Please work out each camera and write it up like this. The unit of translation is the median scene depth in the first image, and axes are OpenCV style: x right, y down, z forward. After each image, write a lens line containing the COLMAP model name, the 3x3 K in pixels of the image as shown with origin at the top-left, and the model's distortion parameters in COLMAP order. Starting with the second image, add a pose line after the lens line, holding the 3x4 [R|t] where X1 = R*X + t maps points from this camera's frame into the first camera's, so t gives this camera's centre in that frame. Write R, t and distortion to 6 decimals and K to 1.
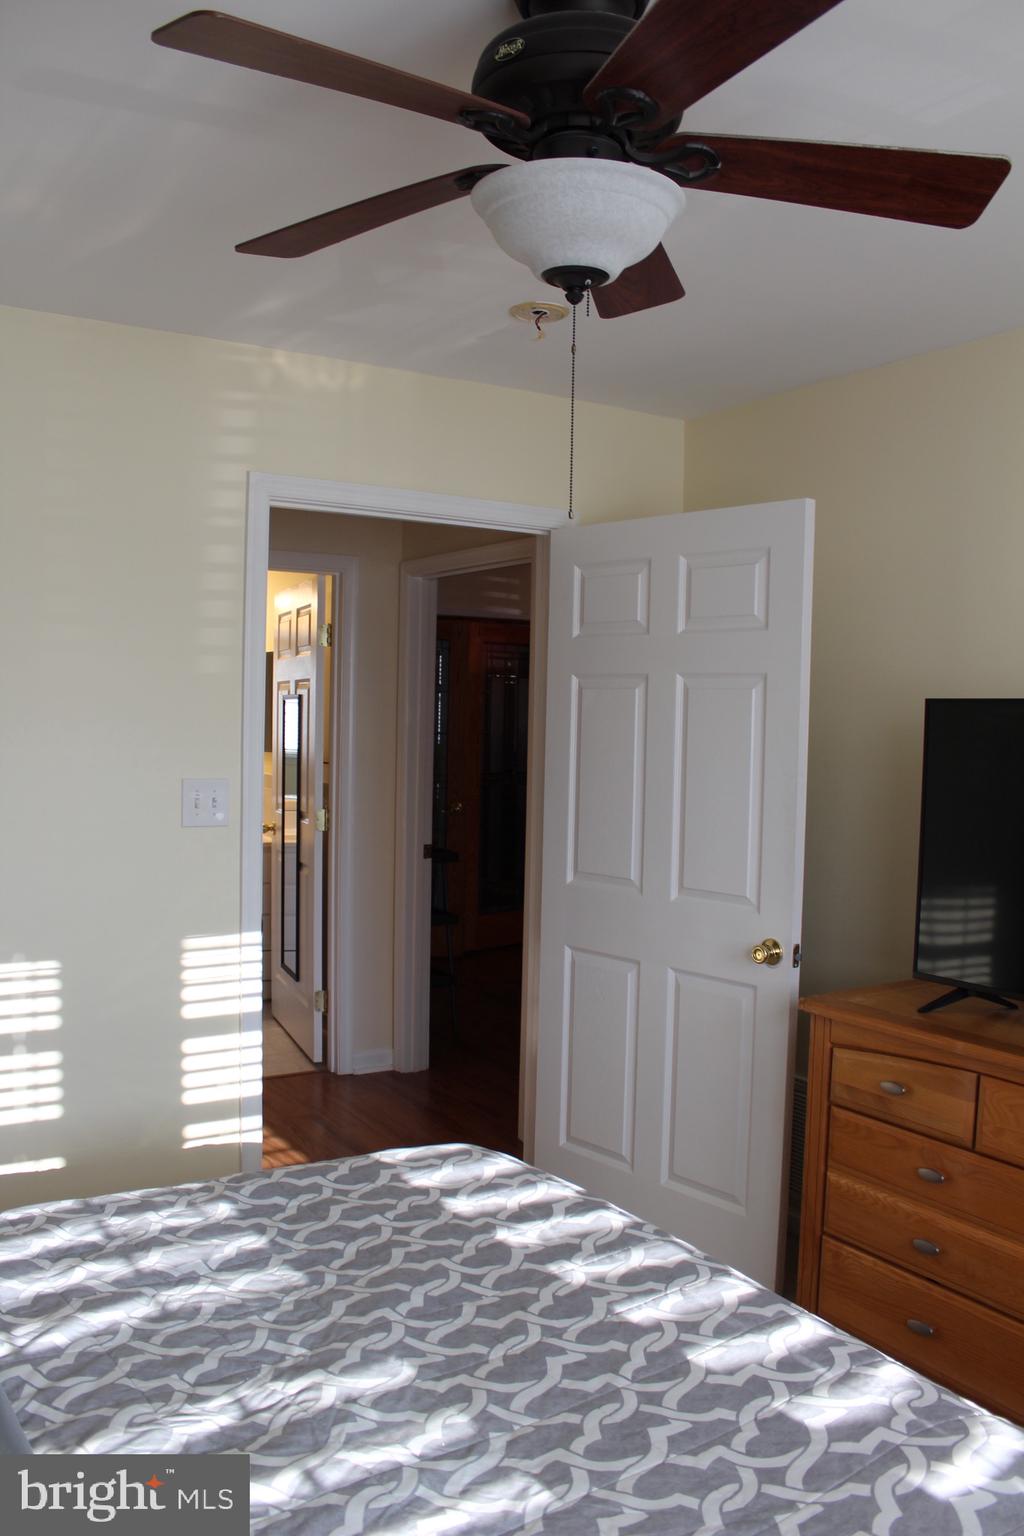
lens RADIAL K [[1262.5, 0, 504.8], [0, 1262.5, 772.7], [0, 0, 1]] dist [-0.170740, 0.154274]
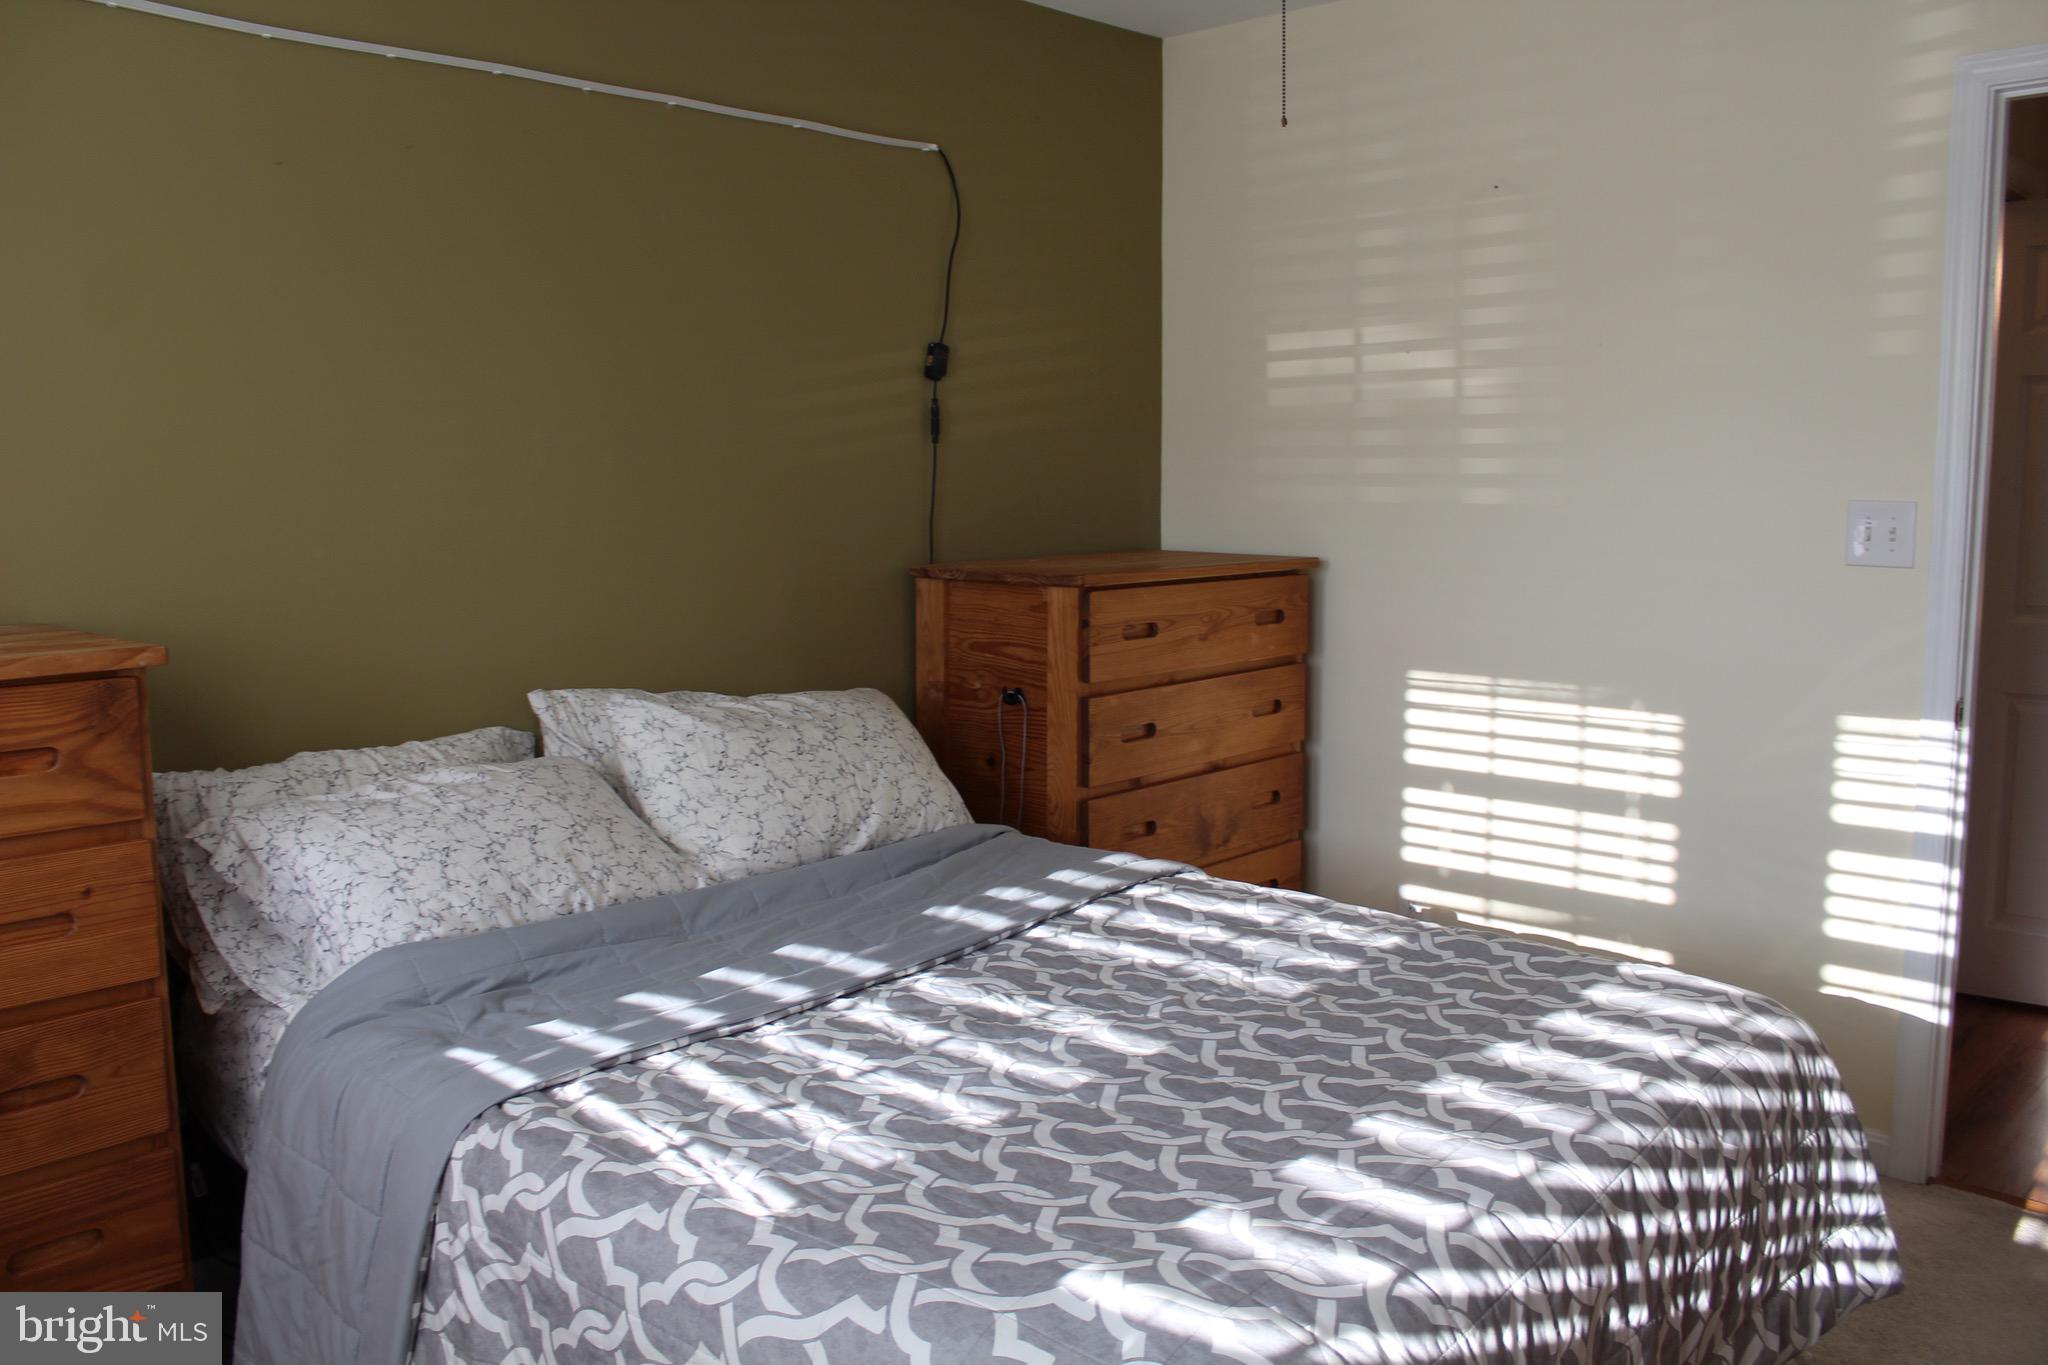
lens RADIAL K [[1683.4, 0, 1018.1], [0, 1683.4, 671.6], [0, 0, 1]] dist [-0.170740, 0.154274]
pose [[0.246747, 0.097129, -0.964200, 0.716706], [-0.033721, 0.995222, 0.091625, 0.042977], [0.968493, 0.009905, 0.248843, 0.349535]]
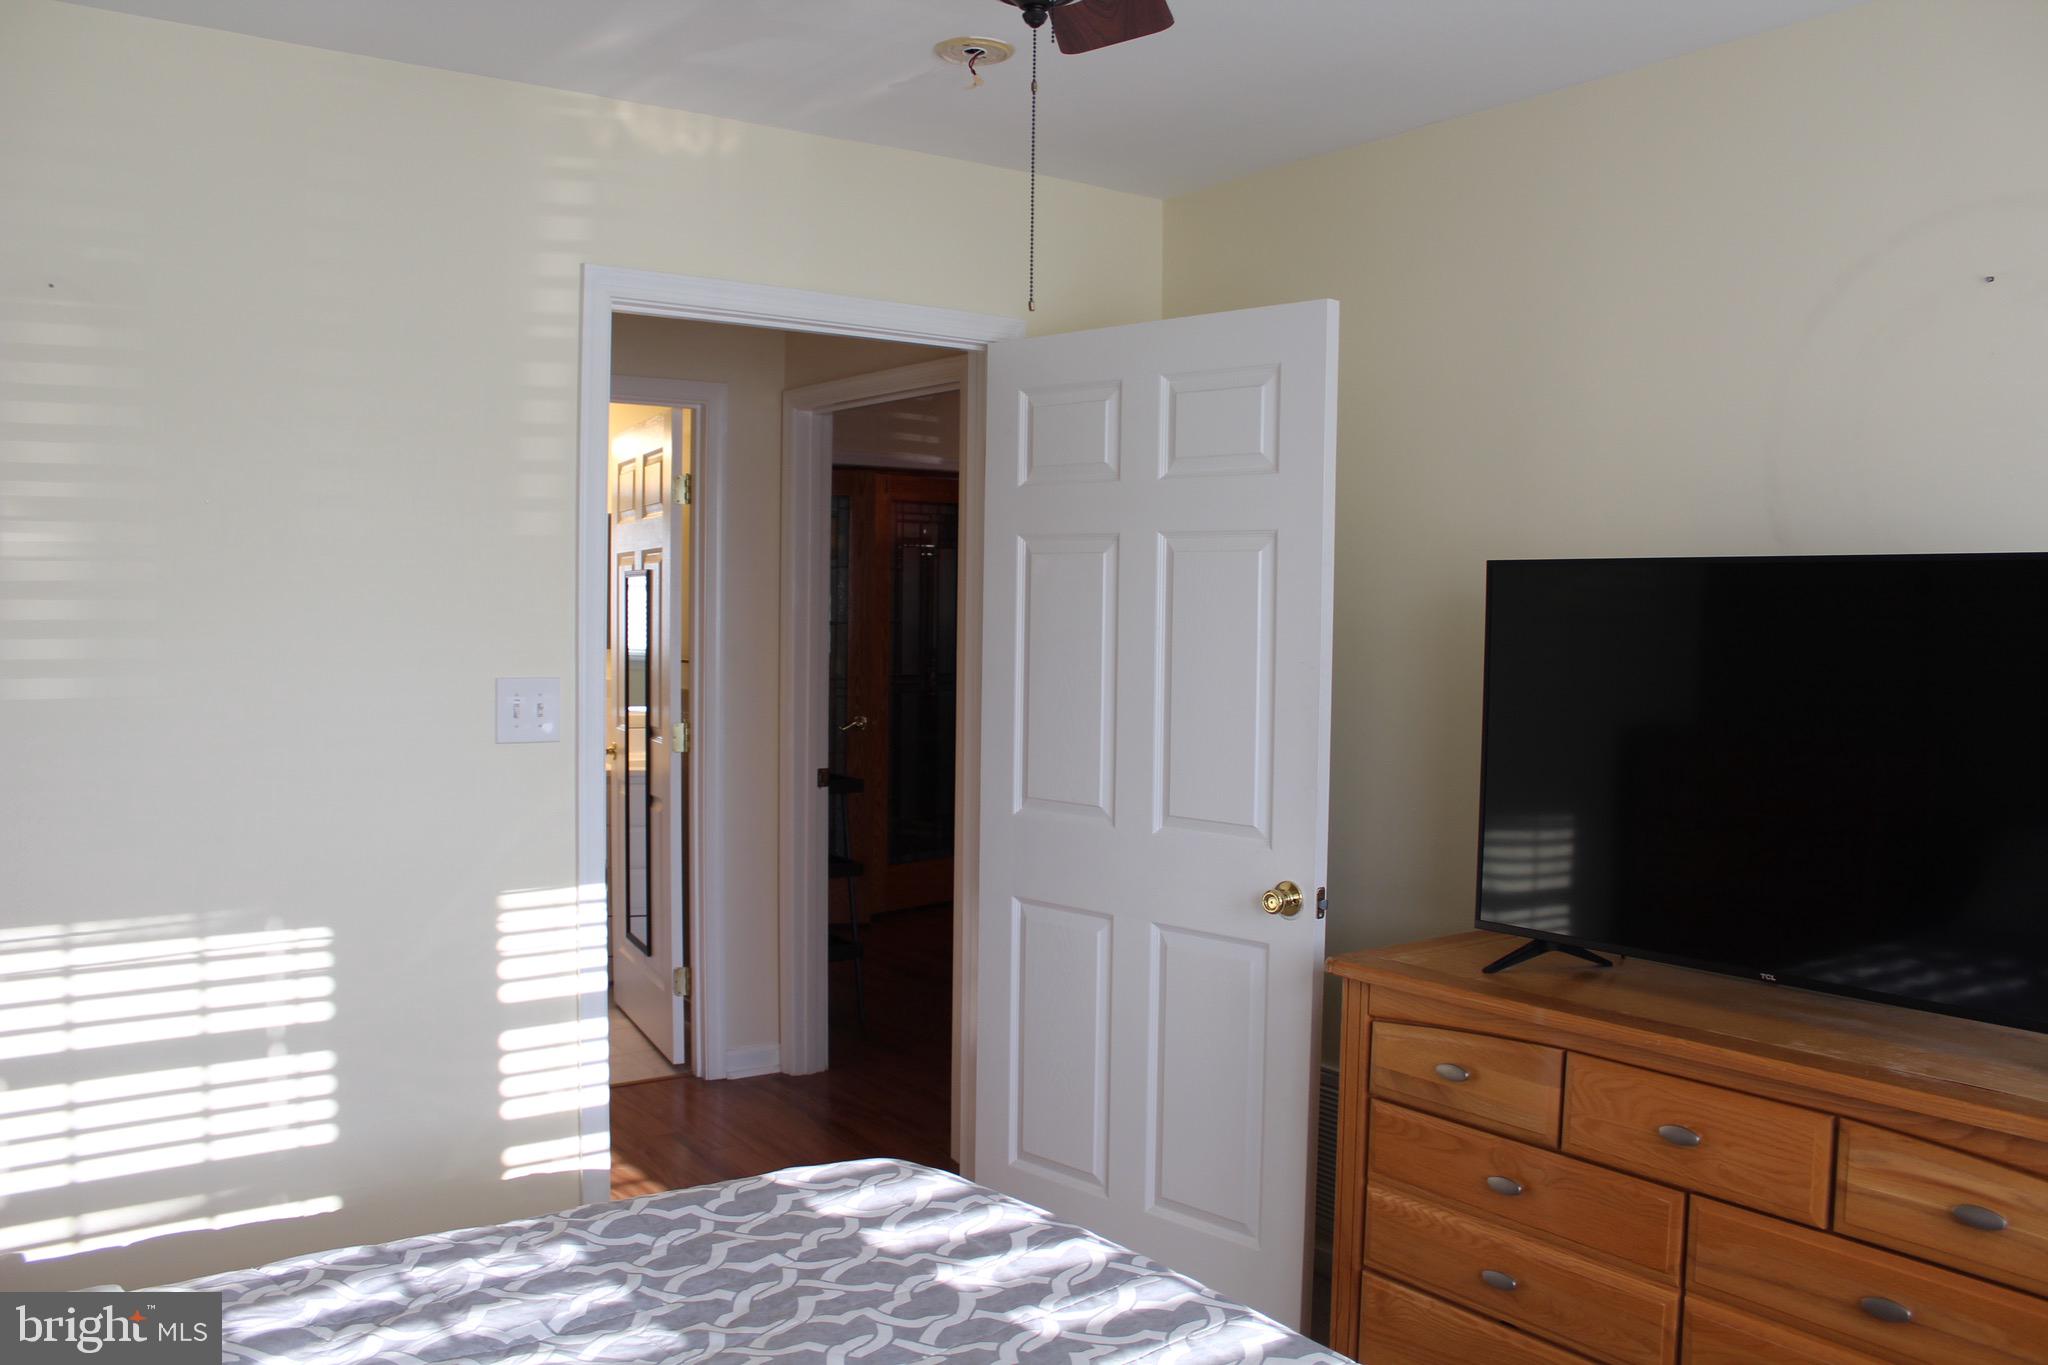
lens RADIAL K [[1683.4, 0, 1018.1], [0, 1683.4, 671.6], [0, 0, 1]] dist [-0.170740, 0.154274]
pose [[0.998074, -0.011112, 0.061025, -0.011618], [0.011425, 0.999923, -0.004792, 0.010974], [-0.060967, 0.005480, 0.998125, 0.000002]]
